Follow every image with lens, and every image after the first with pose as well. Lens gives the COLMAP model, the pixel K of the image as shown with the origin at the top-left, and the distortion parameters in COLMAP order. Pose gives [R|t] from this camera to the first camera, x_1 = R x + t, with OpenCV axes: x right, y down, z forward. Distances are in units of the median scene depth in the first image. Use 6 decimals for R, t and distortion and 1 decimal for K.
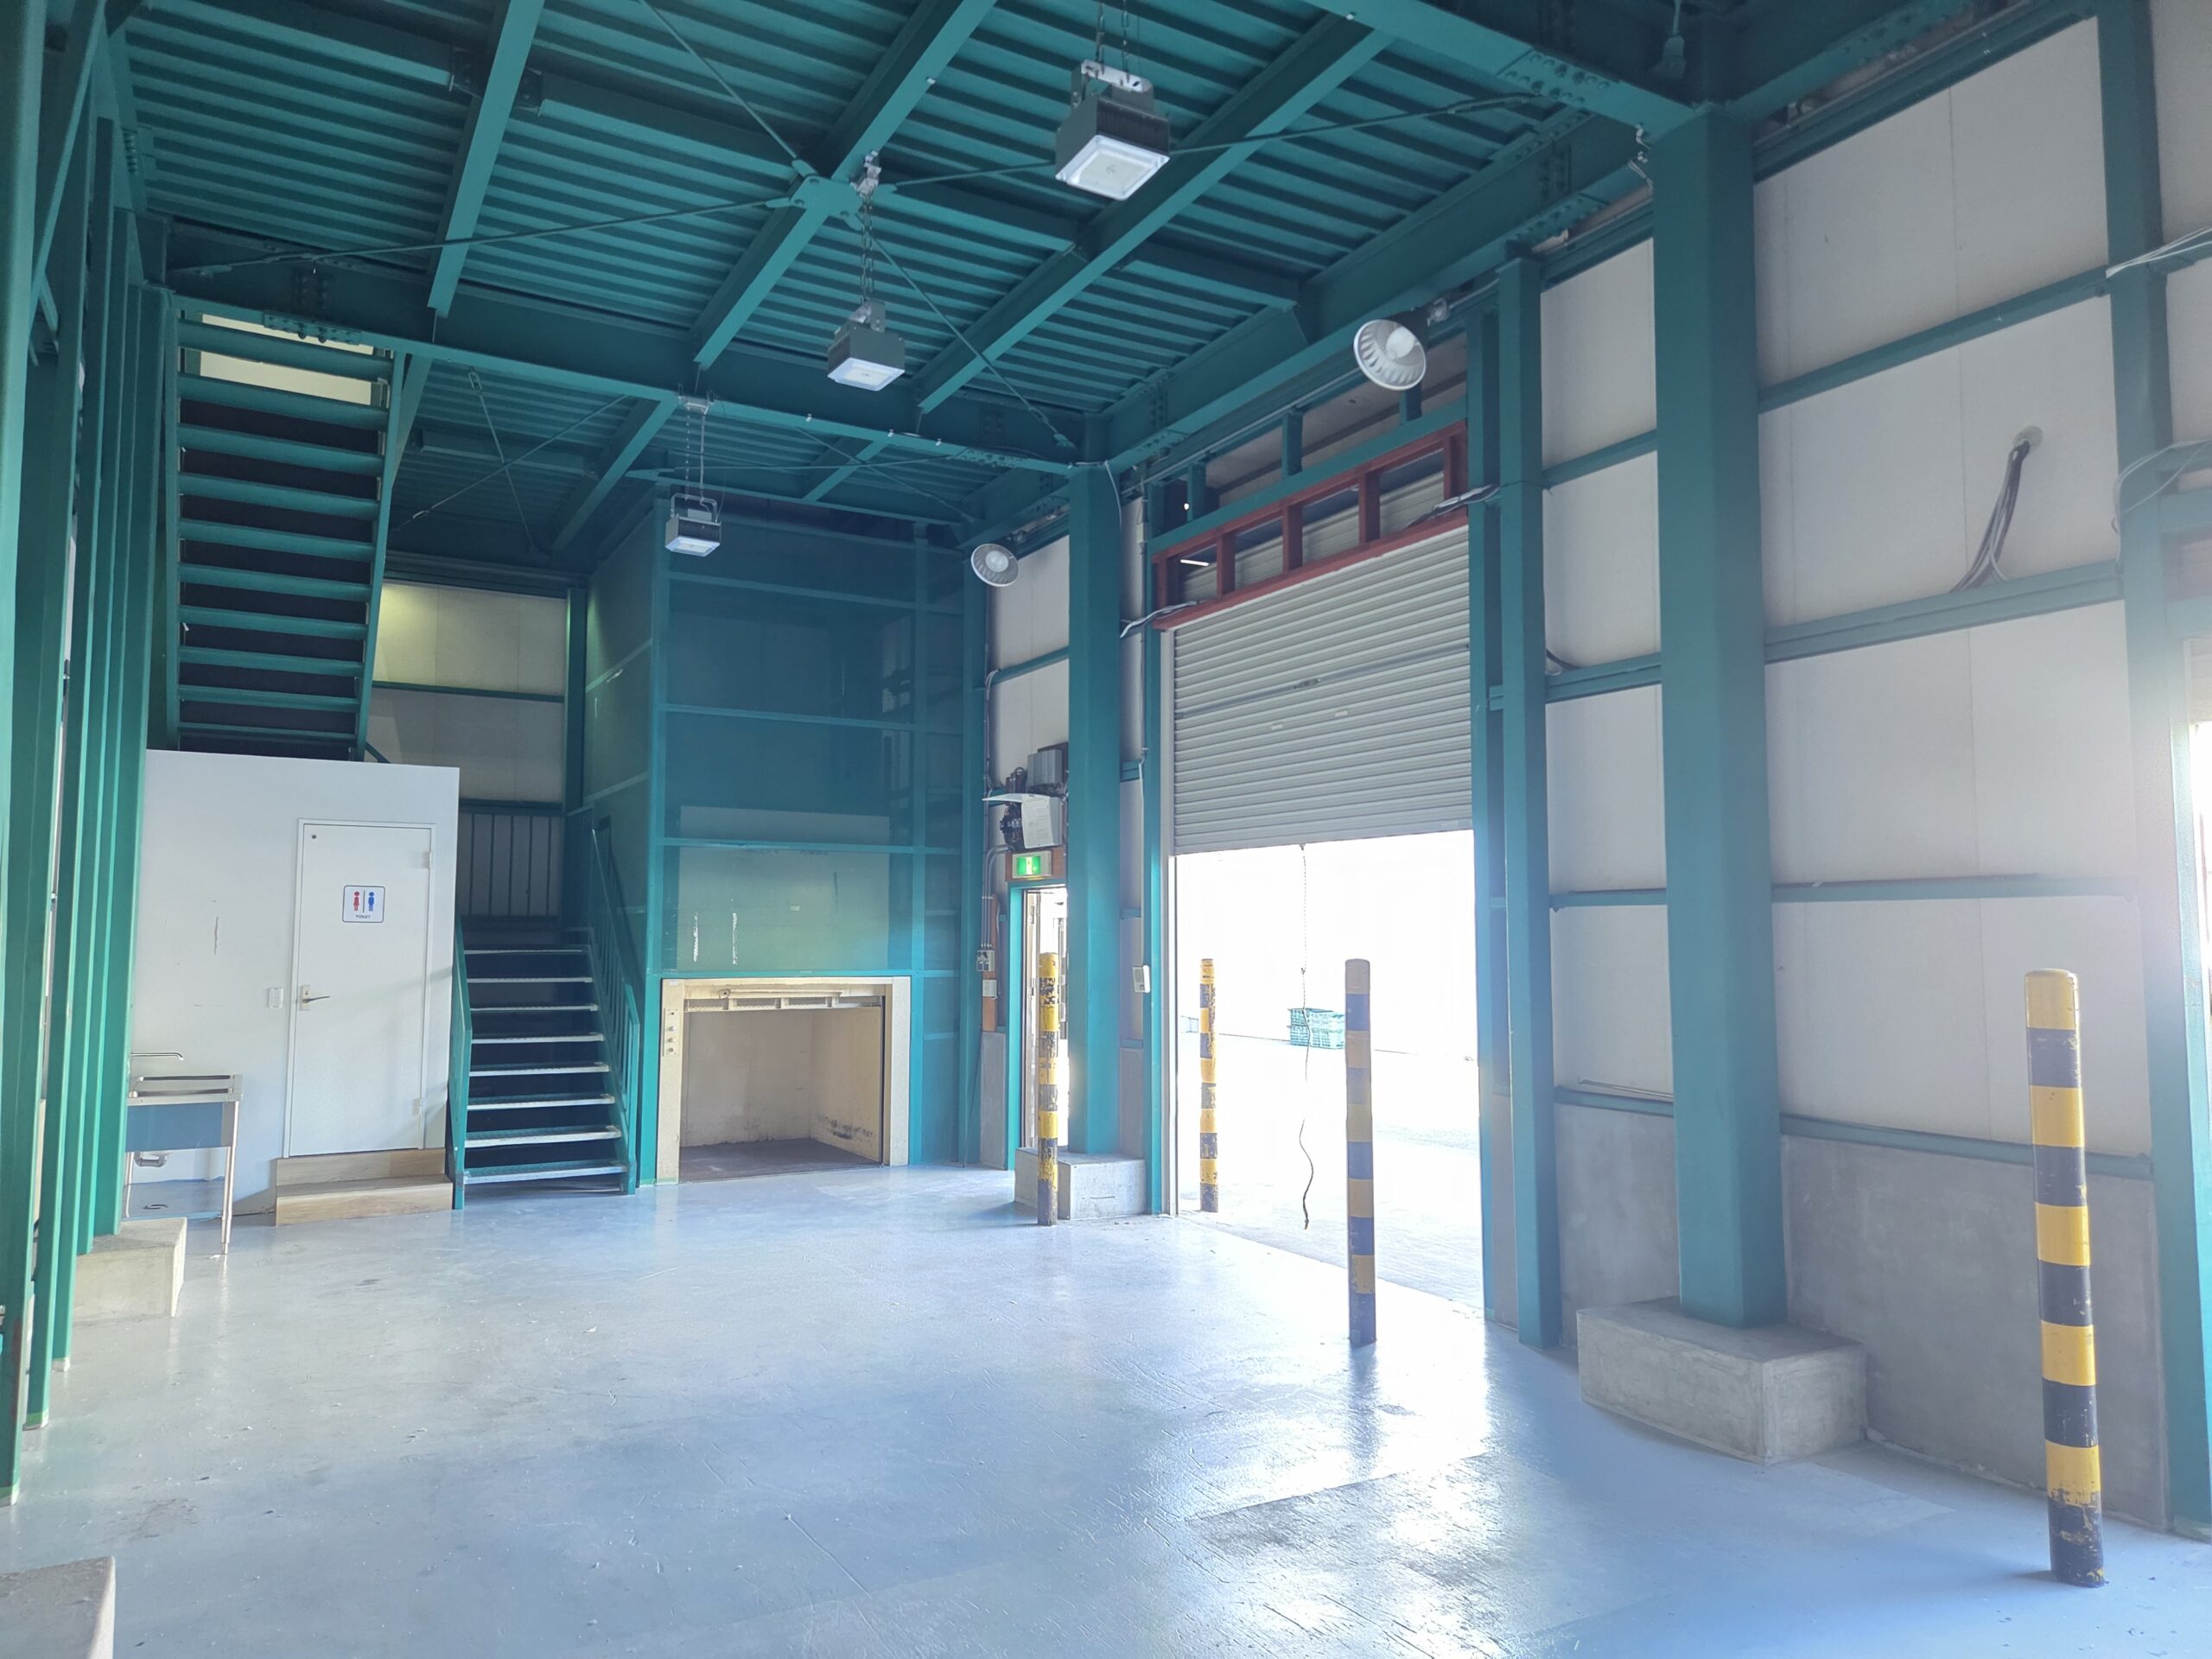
lens RADIAL K [[1492.2, 0, 1070.1], [0, 1492.2, 839.0], [0, 0, 1]] dist [0.081166, -0.001737]
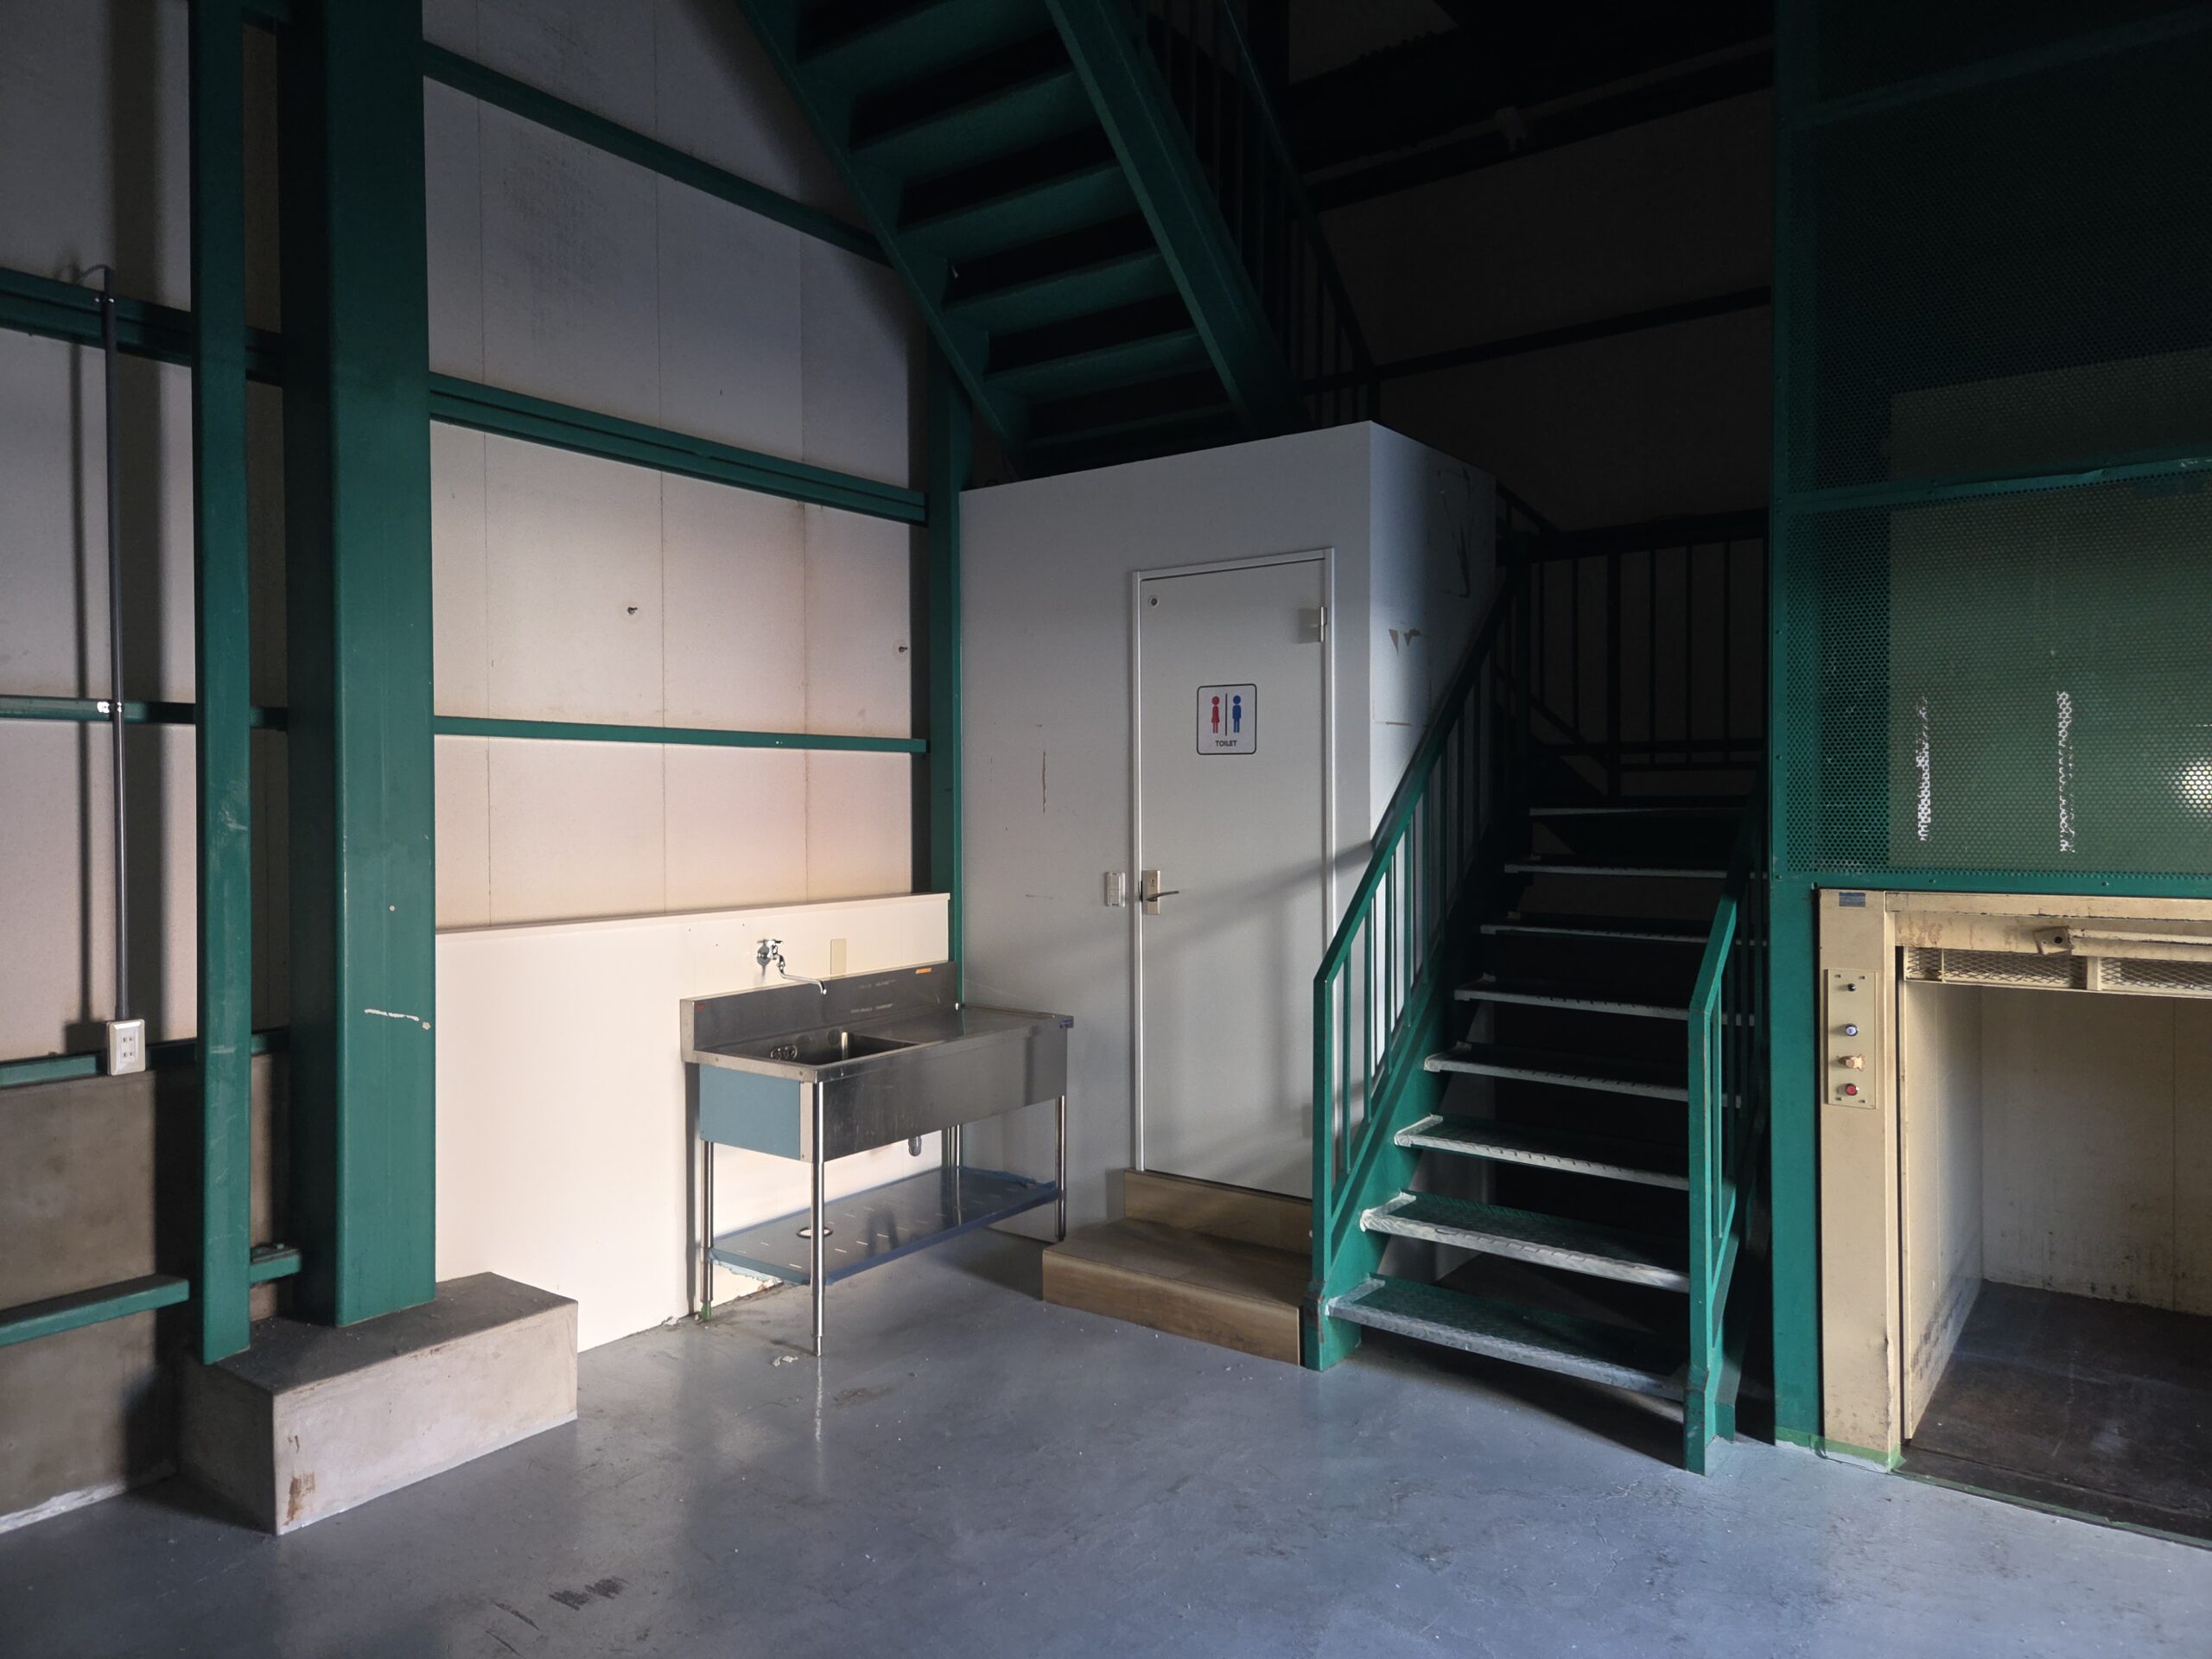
lens RADIAL K [[1469.2, 0, 1100.5], [0, 1469.2, 817.9], [0, 0, 1]] dist [0.071739, -0.055702]
pose [[0.412203, 0.003989, -0.911083, -0.019522], [0.068825, 0.996997, 0.035504, 0.053443], [0.908489, -0.077340, 0.410691, 0.718018]]
